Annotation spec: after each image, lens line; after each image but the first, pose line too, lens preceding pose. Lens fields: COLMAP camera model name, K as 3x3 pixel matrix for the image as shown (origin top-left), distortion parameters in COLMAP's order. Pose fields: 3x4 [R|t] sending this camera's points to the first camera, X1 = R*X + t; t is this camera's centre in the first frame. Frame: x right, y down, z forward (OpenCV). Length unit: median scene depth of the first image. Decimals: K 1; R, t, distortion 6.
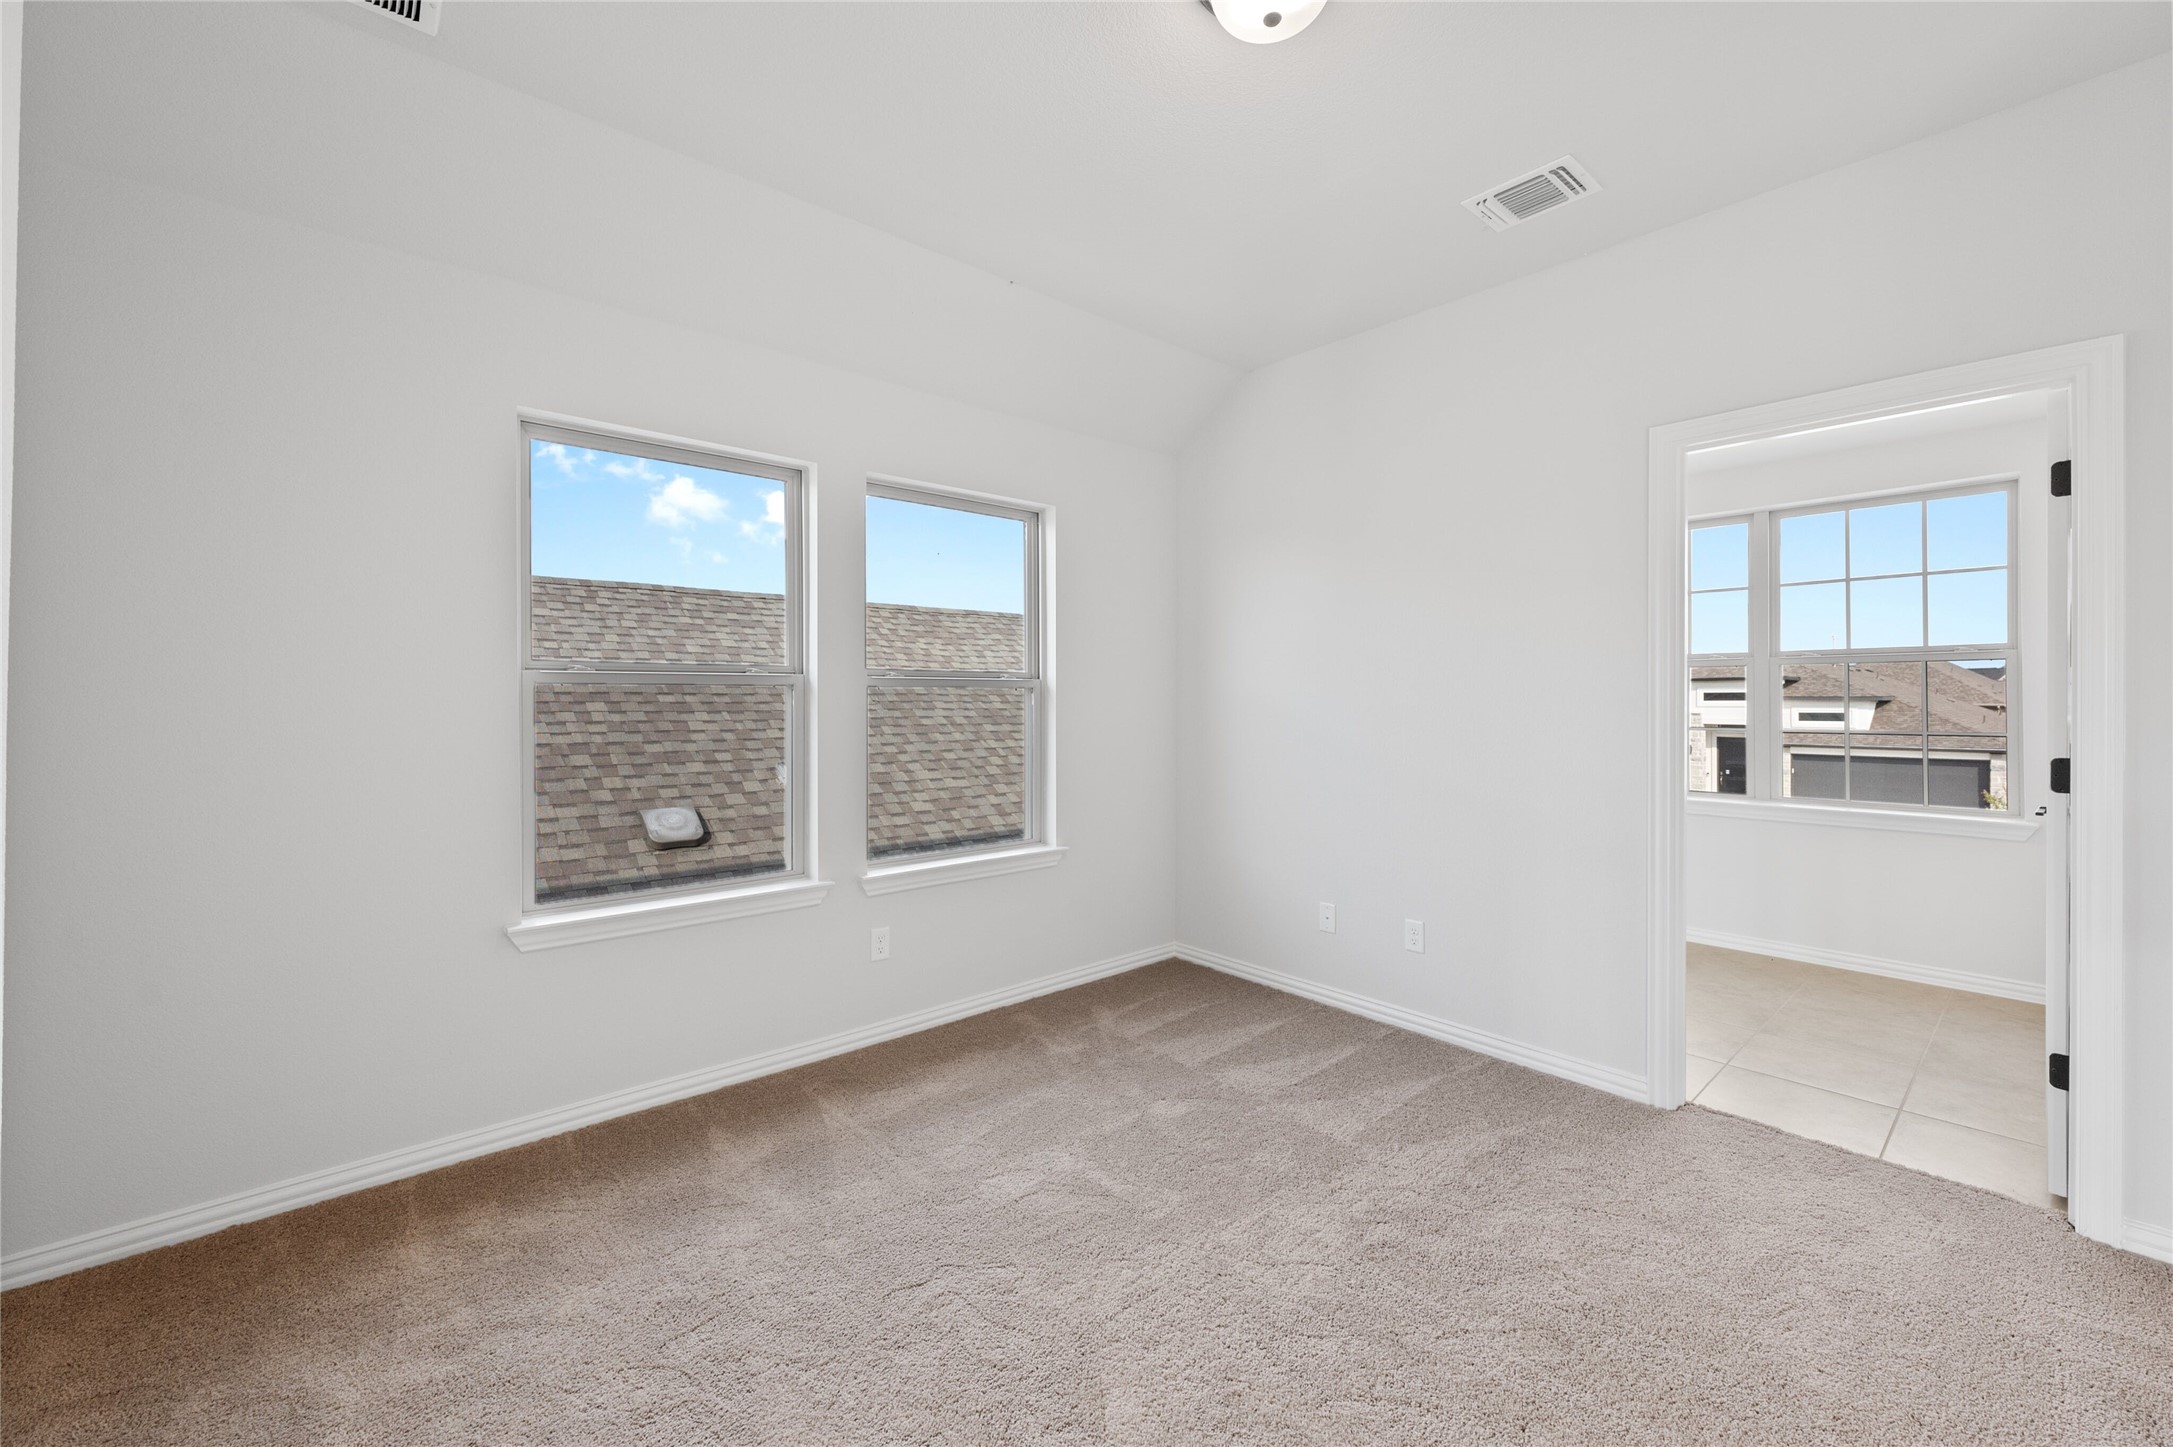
lens RADIAL K [[862.8, 0, 1084.2], [0, 862.8, 717.6], [0, 0, 1]] dist [-0.002937, 0.000079]
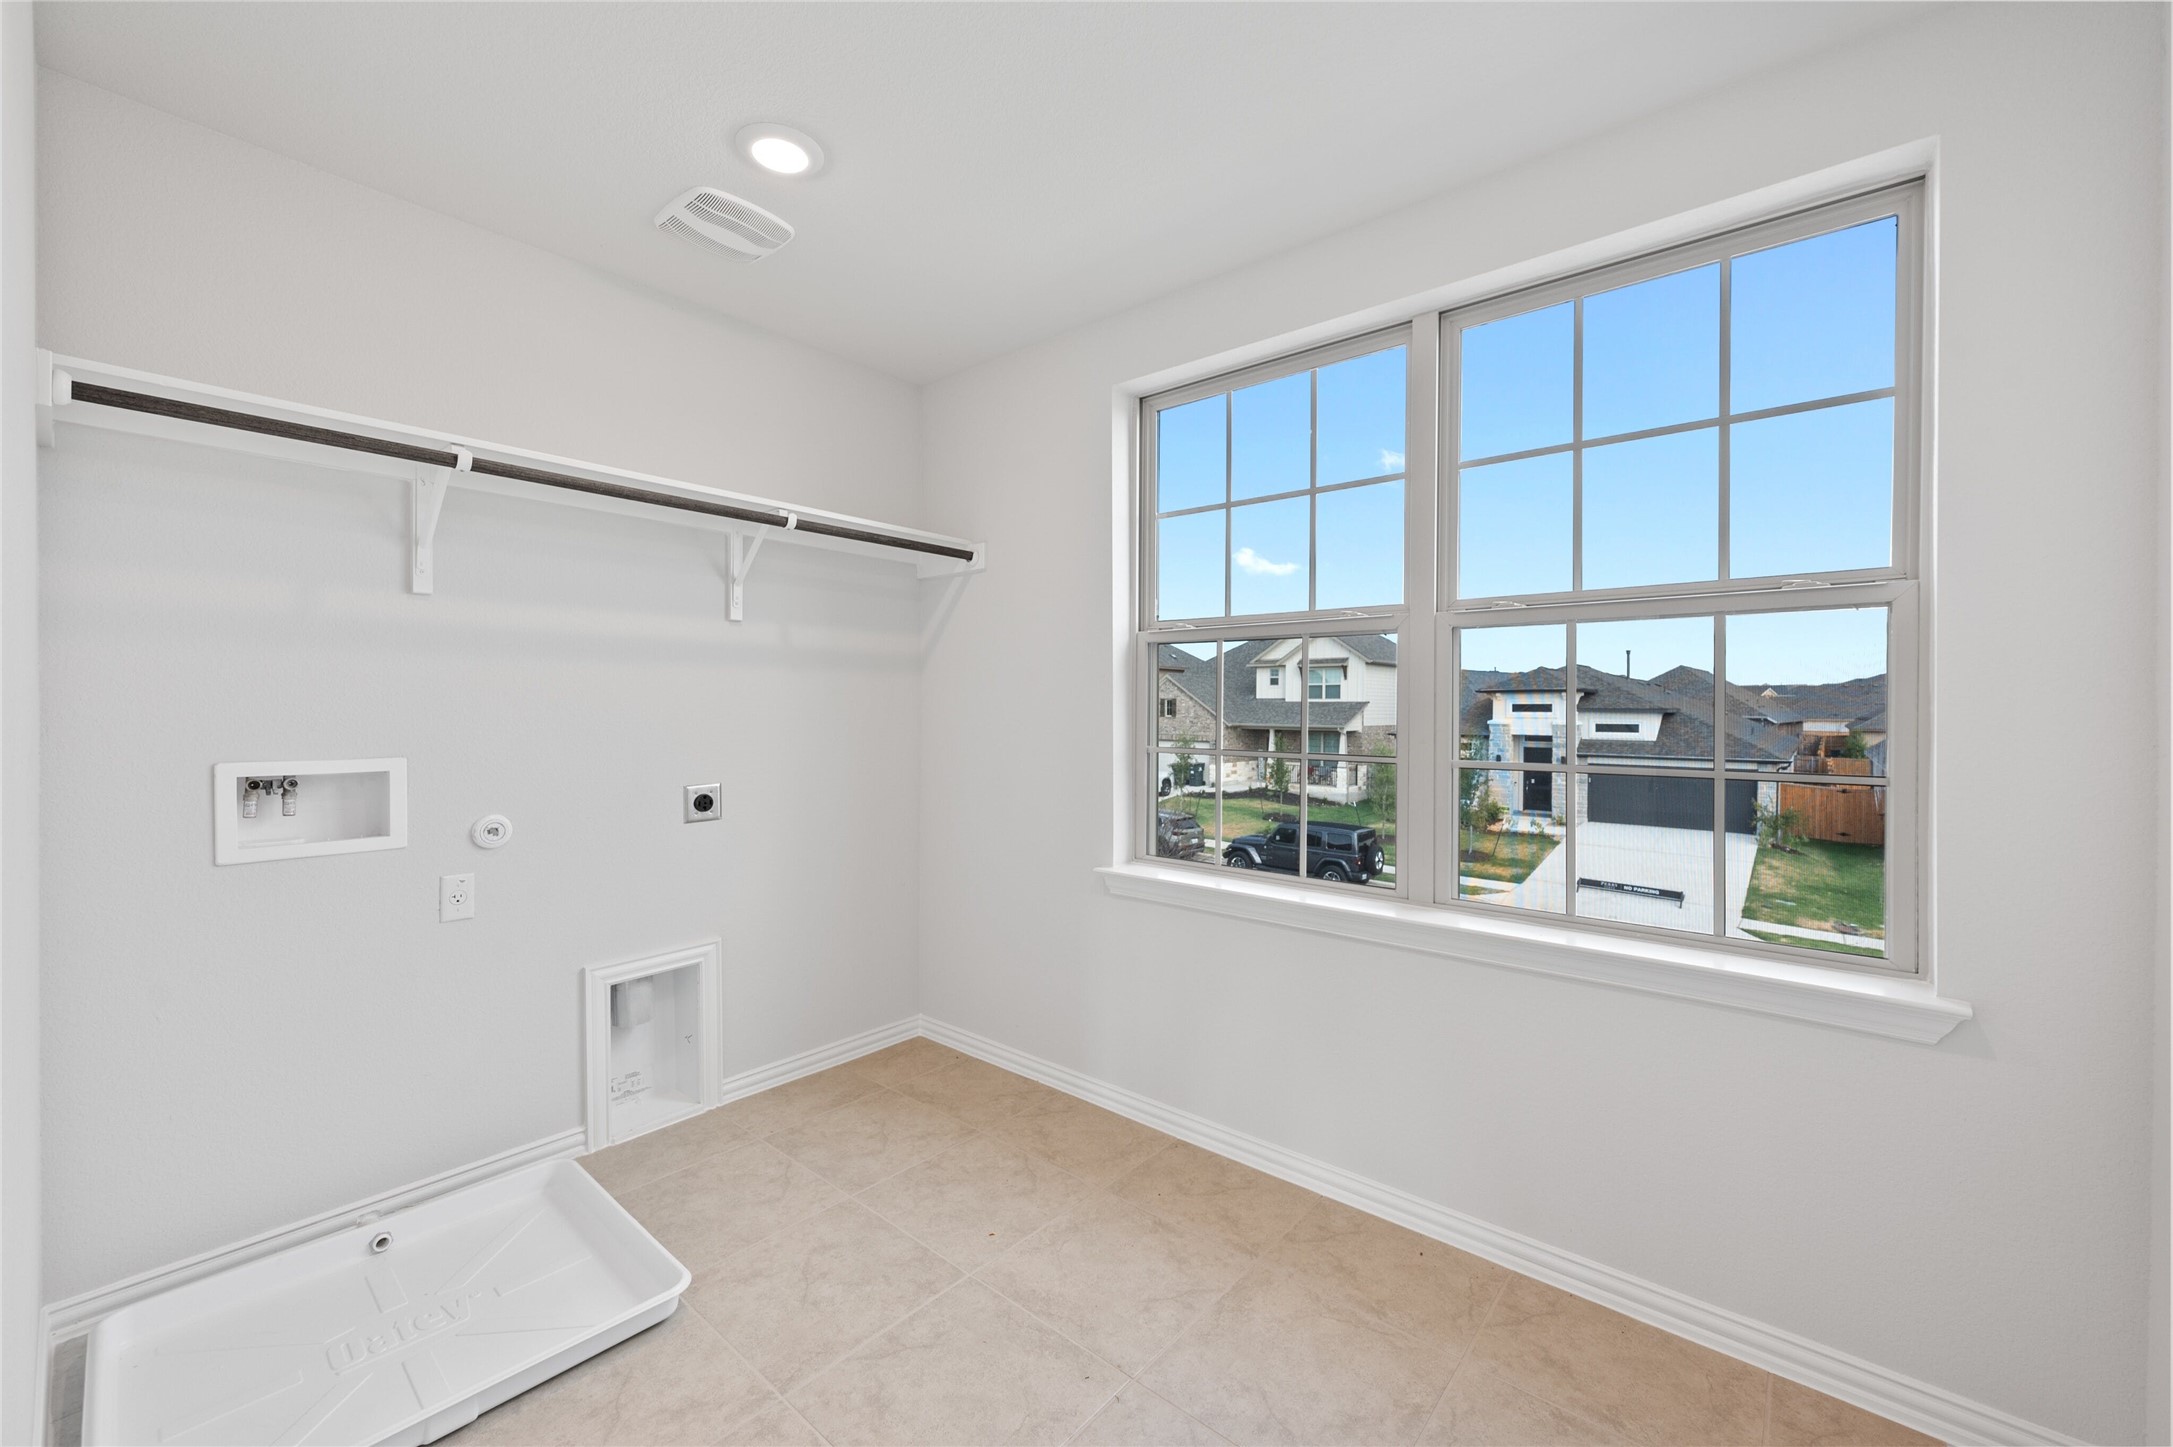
lens RADIAL K [[862.8, 0, 1088.7], [0, 862.8, 737.4], [0, 0, 1]] dist [-0.002937, 0.000079]
pose [[0.987955, 0.001438, 0.154734, 0.070208], [-0.003473, 0.999911, 0.012883, -0.000712], [-0.154702, -0.013265, 0.987872, 0.073233]]
